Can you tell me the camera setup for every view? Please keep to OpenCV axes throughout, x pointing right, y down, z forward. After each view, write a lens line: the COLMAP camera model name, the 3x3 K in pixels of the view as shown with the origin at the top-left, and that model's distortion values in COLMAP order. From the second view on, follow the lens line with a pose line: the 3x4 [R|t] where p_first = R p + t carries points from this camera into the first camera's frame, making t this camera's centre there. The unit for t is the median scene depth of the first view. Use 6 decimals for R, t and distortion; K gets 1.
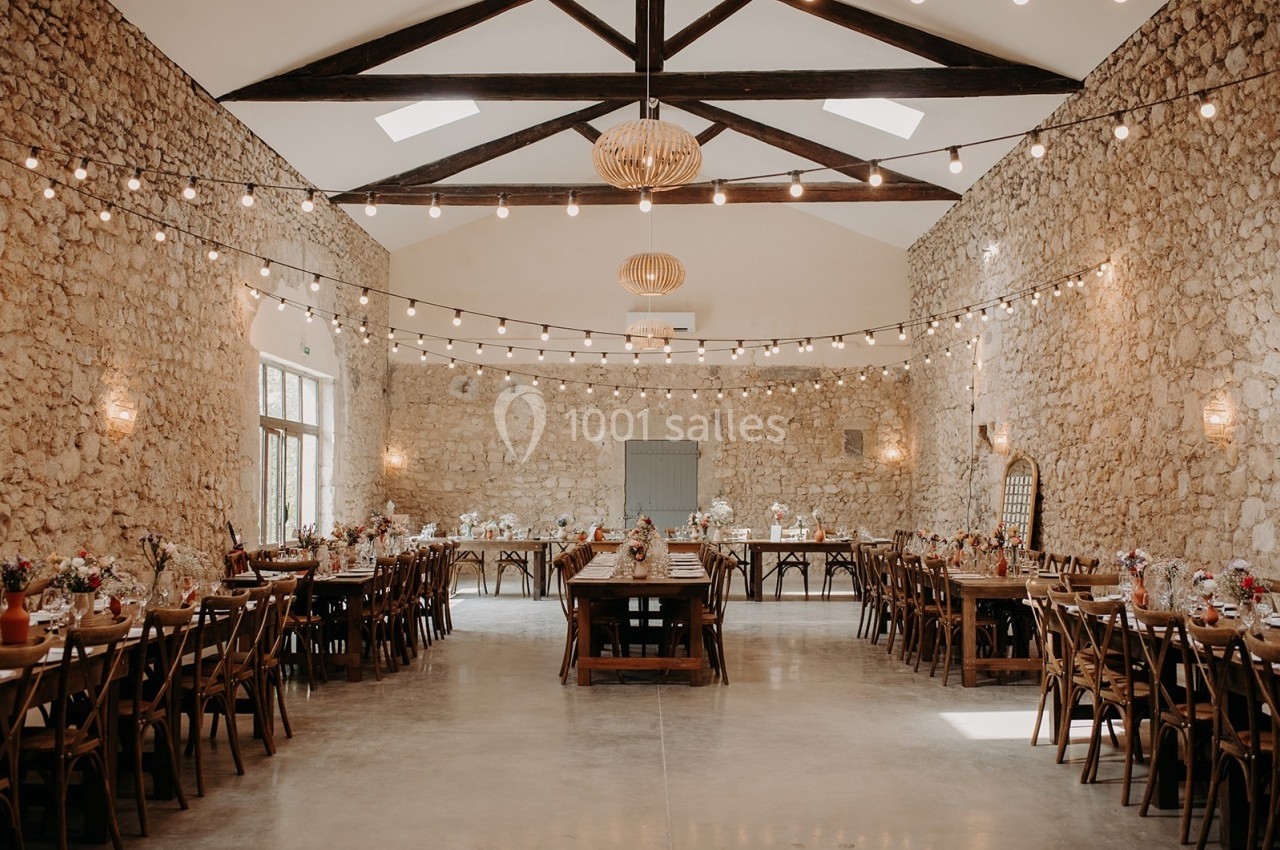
lens RADIAL K [[1257.9, 0, 639.9], [0, 1257.9, 426.5], [0, 0, 1]] dist [-0.007307, 0.000000]
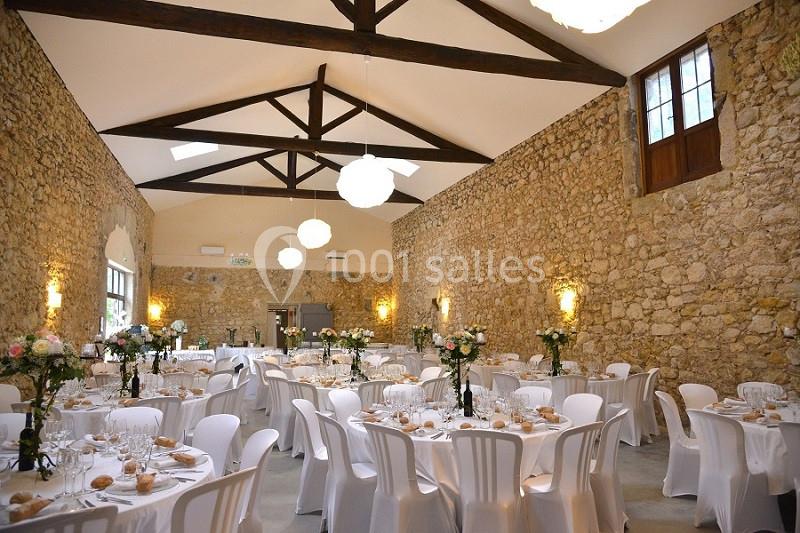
lens RADIAL K [[541.9, 0, 400.1], [0, 541.9, 265.4], [0, 0, 1]] dist [0.005015, 0.000797]
pose [[0.957751, 0.026043, 0.286417, -0.144922], [-0.010193, 0.998340, -0.056691, -0.008737], [-0.287418, 0.051376, 0.956426, 0.063723]]
